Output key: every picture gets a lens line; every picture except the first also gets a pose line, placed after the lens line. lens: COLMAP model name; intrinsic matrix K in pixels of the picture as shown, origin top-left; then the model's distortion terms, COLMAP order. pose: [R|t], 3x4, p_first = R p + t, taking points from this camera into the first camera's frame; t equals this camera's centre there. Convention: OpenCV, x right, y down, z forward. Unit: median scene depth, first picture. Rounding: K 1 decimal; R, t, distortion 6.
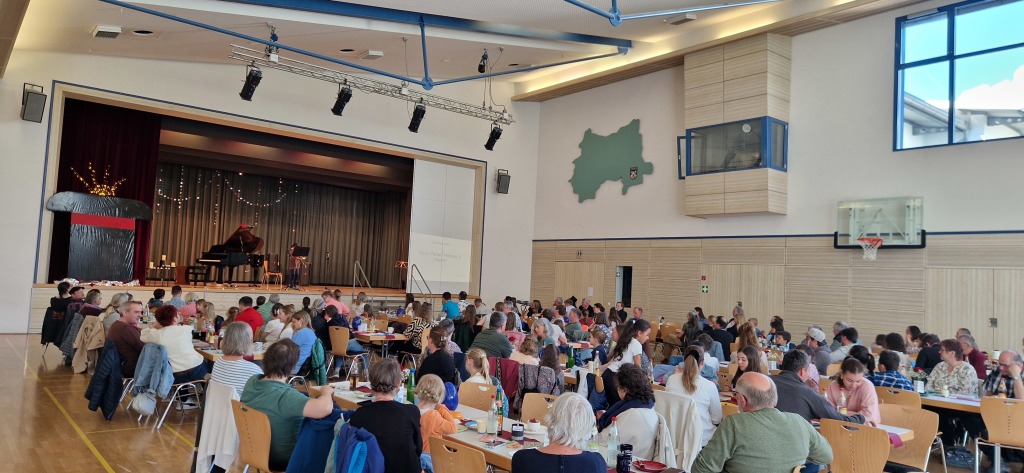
lens RADIAL K [[681.8, 0, 520.1], [0, 681.8, 241.8], [0, 0, 1]] dist [0.064823, -0.055608]
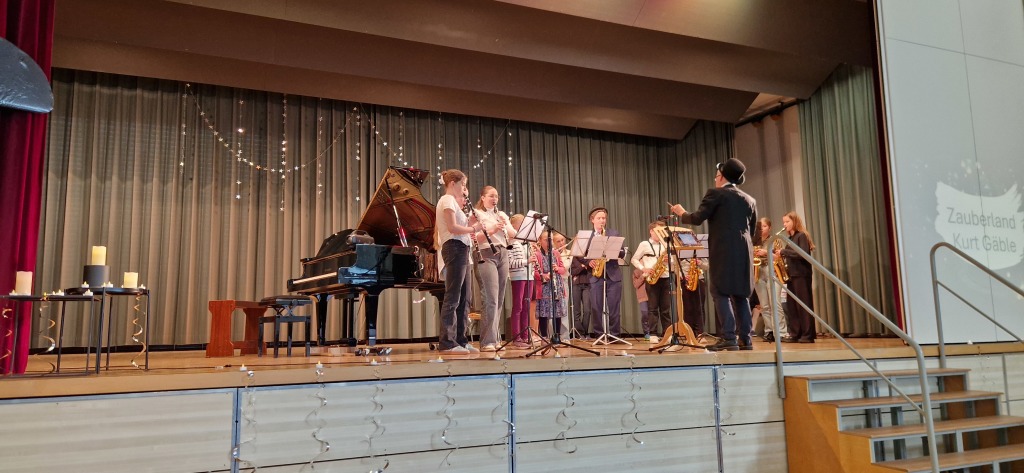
lens RADIAL K [[681.8, 0, 505.4], [0, 681.8, 234.5], [0, 0, 1]] dist [0.064823, -0.055608]
pose [[0.957899, -0.104078, -0.267577, -0.255290], [0.080936, 0.992072, -0.096139, 0.043128], [0.275461, 0.070435, 0.958728, 0.667360]]
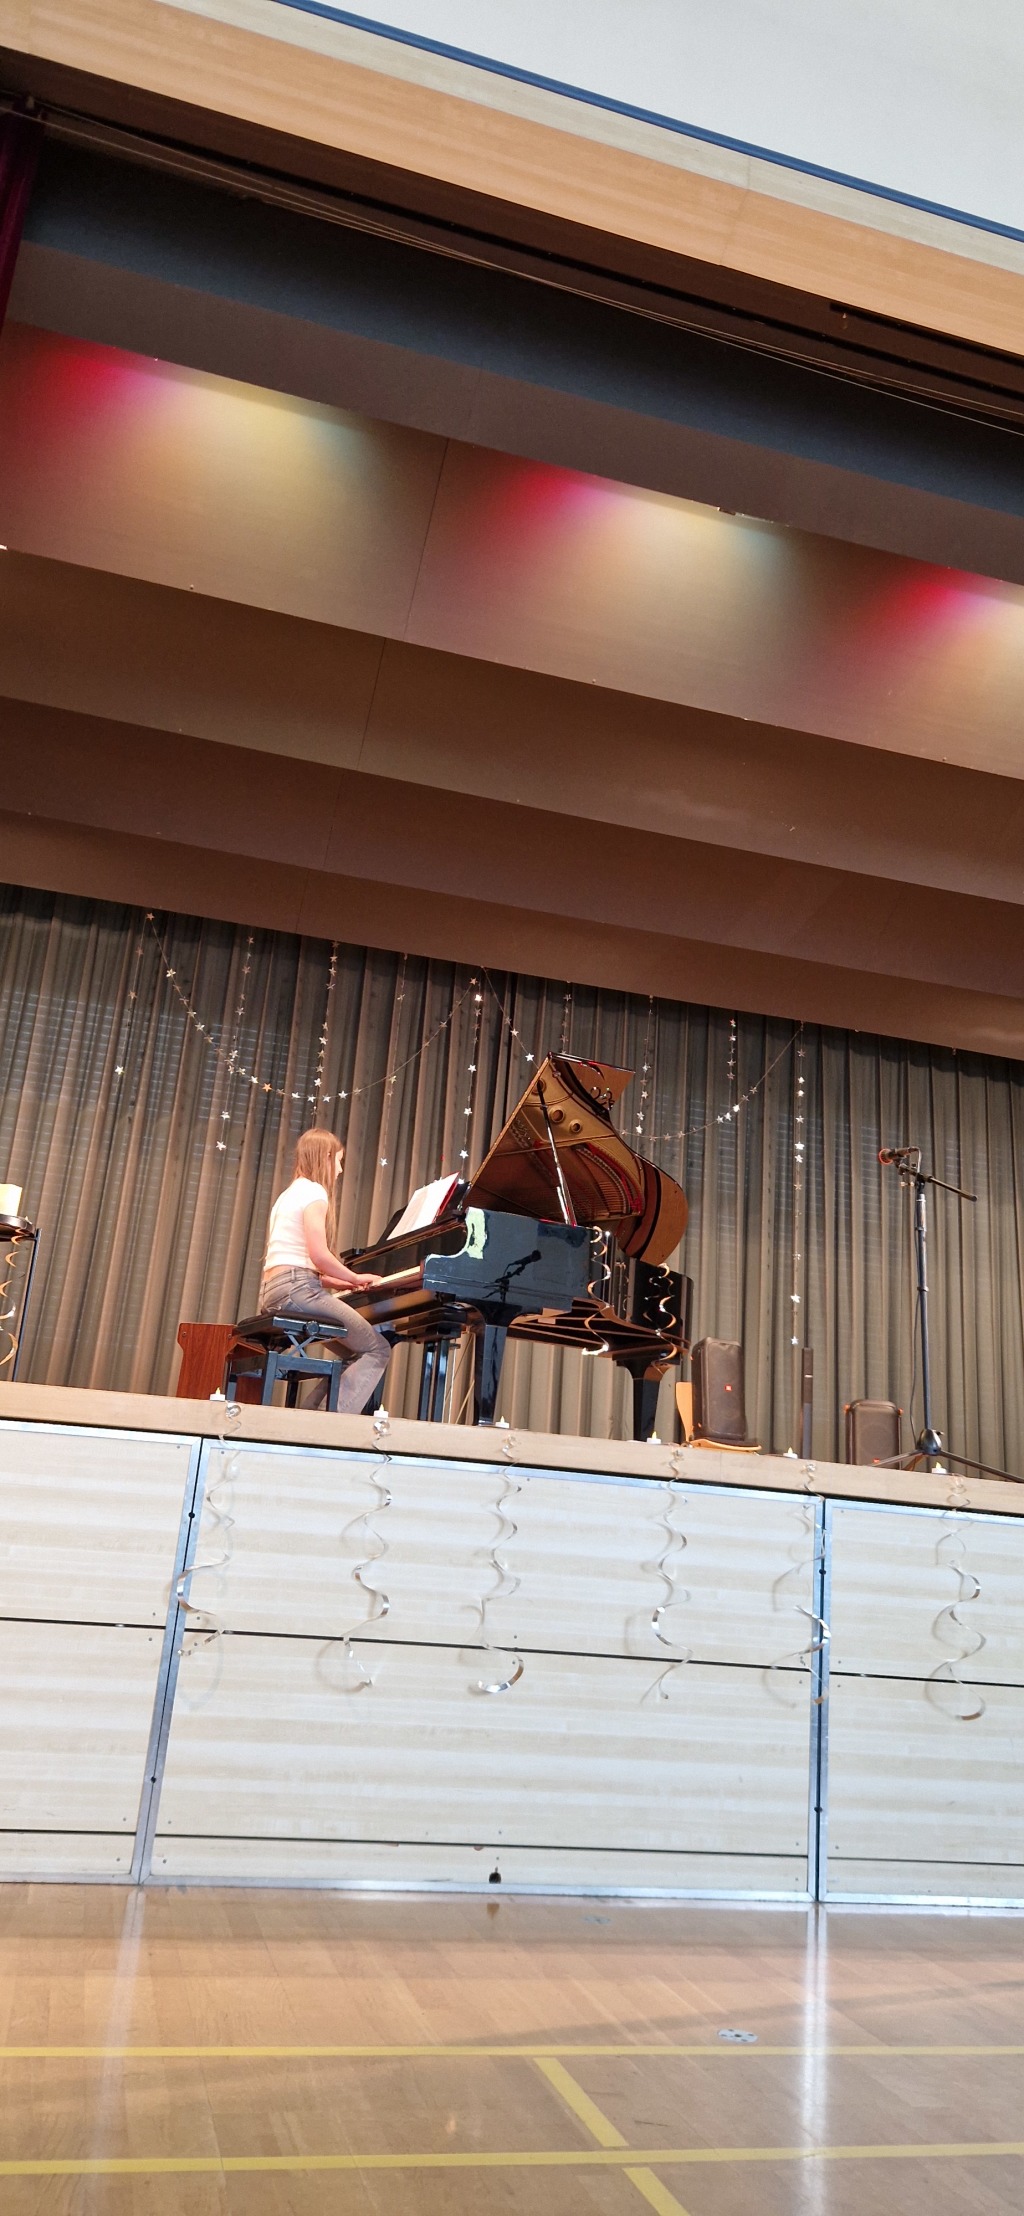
lens RADIAL K [[1475.5, 0, 527.4], [0, 1475.5, 1098.3], [0, 0, 1]] dist [0.064823, -0.055608]
pose [[0.911506, -0.096248, -0.399866, -0.268966], [-0.009880, 0.966828, -0.255237, 0.066042], [0.411168, 0.236601, 0.880319, 0.680001]]
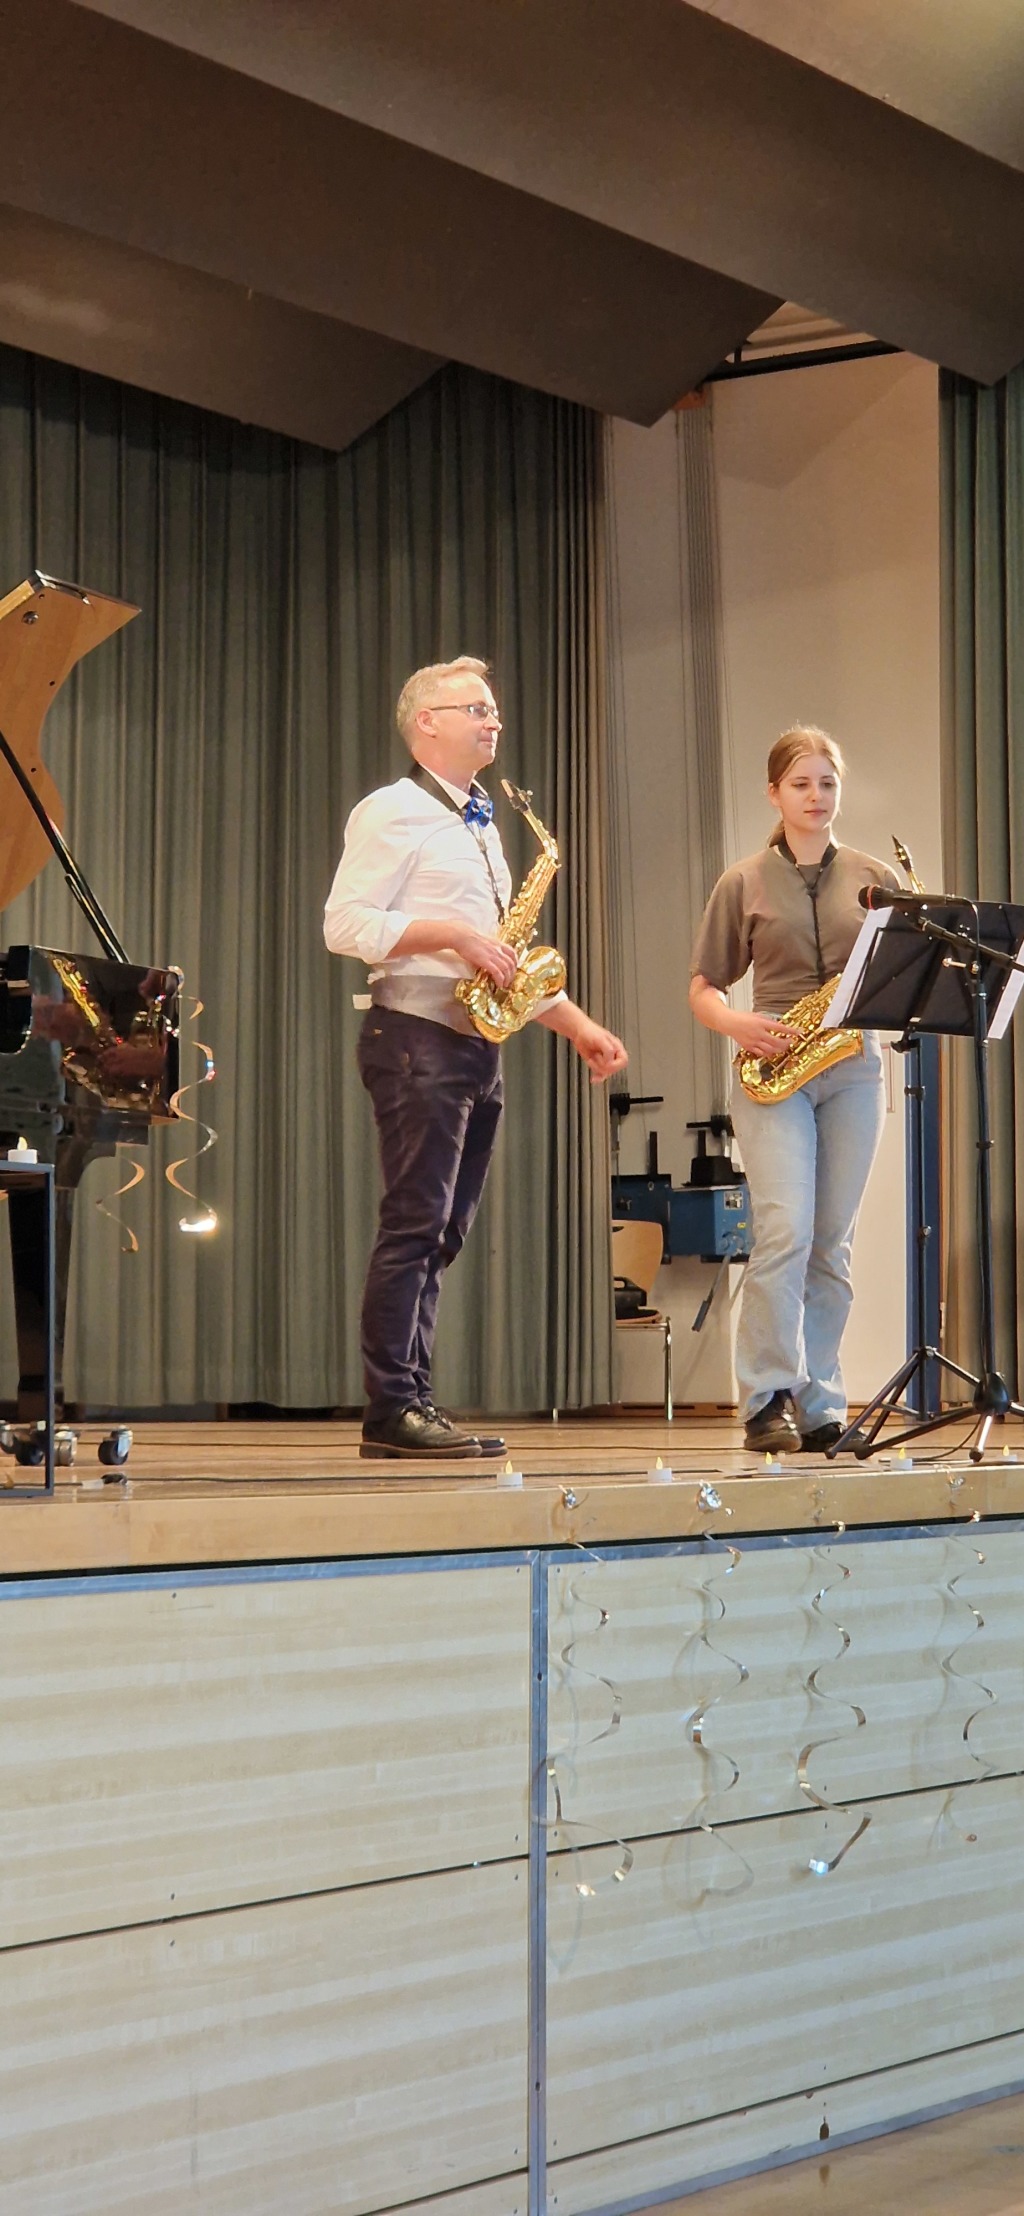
lens RADIAL K [[4225.3, 0, 532.3], [0, 4225.3, 1106.8], [0, 0, 1]] dist [-0.028990, 0.000000]
pose [[0.957476, -0.033671, 0.286542, -0.461040], [0.034240, 0.999409, 0.003025, 0.029109], [-0.286475, 0.006915, 0.958063, 0.548646]]
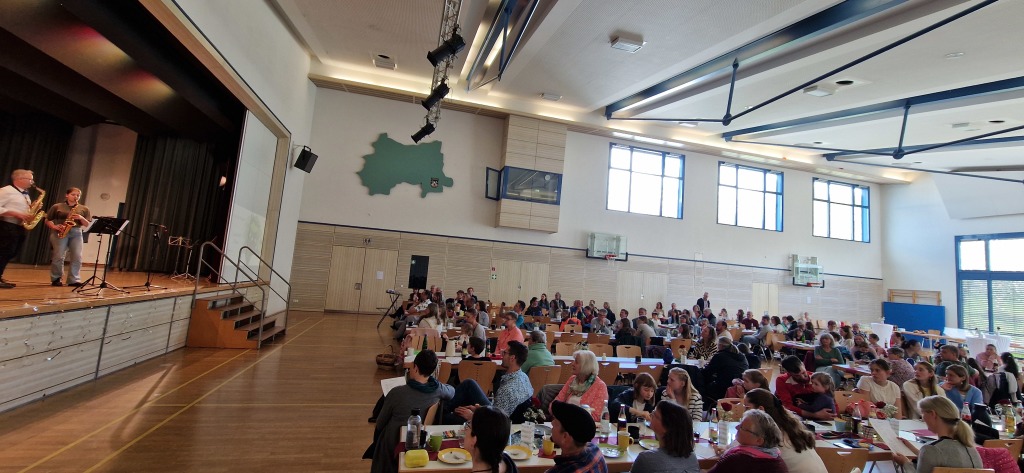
lens RADIAL K [[413.3, 0, 515.1], [0, 413.3, 231.3], [0, 0, 1]] dist [0.003724, -0.003527]
pose [[0.426847, 0.077966, 0.900957, -0.450866], [-0.108367, 0.993507, -0.034635, -0.000891], [-0.897808, -0.082850, 0.432524, 0.527751]]
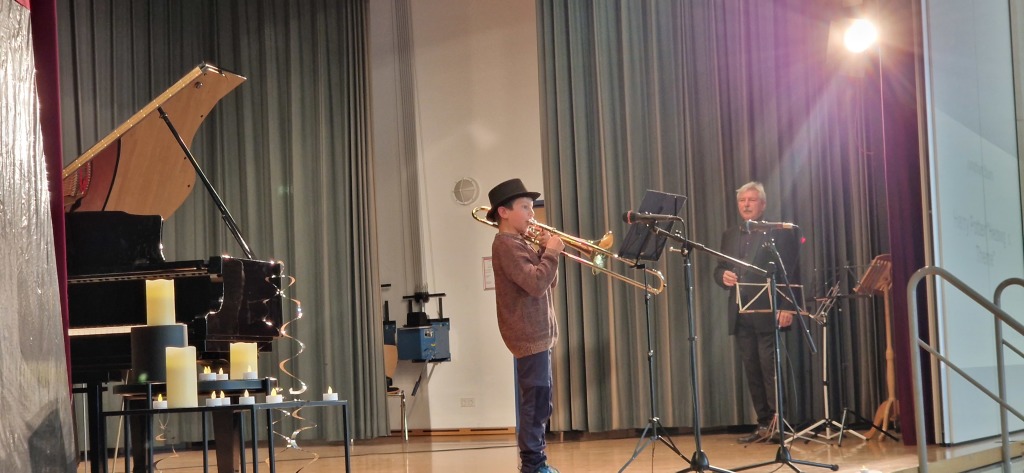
lens RADIAL K [[1952.5, 0, 506.2], [0, 1952.5, 240.4], [0, 0, 1]] dist [-0.028990, 0.000000]
pose [[0.905104, -0.058414, 0.421159, -0.494113], [0.064144, 0.997941, 0.000562, 0.014293], [-0.420324, 0.026506, 0.906987, 0.593662]]
